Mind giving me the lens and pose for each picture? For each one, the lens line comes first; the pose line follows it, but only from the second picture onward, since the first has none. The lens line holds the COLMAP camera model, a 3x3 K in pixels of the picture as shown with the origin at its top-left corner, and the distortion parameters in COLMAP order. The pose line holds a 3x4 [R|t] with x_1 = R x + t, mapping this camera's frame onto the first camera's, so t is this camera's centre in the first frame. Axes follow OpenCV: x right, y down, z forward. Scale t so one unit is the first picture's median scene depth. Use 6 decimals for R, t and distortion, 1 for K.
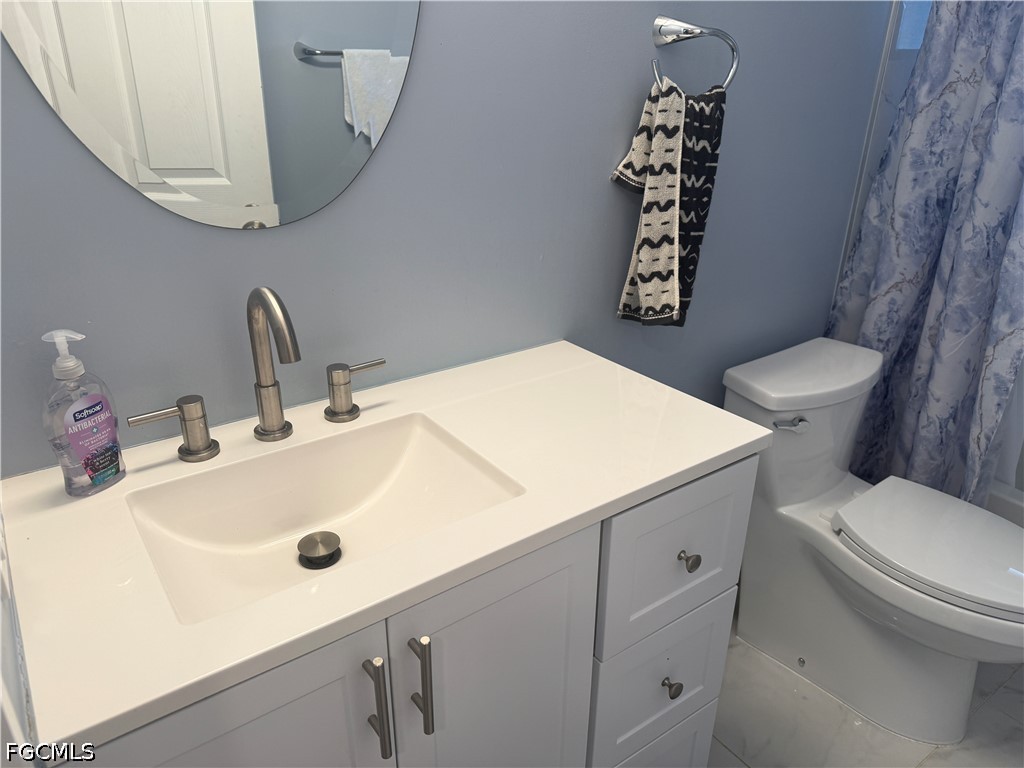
lens RADIAL K [[738.1, 0, 503.6], [0, 738.1, 385.1], [0, 0, 1]] dist [0.045047, -0.066137]
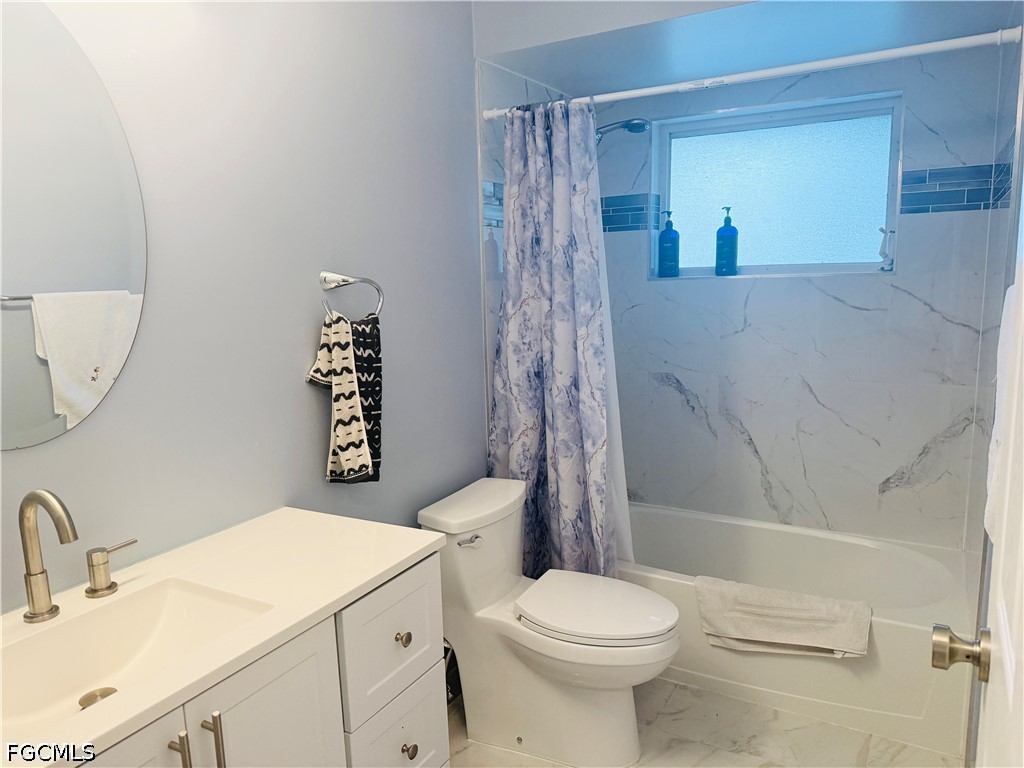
lens RADIAL K [[712.9, 0, 514.4], [0, 712.9, 387.7], [0, 0, 1]] dist [0.122937, -0.177621]
pose [[0.907381, -0.106797, 0.406514, -0.038848], [0.206679, 0.955542, -0.210294, 0.075837], [-0.365982, 0.274835, 0.889114, -0.261312]]
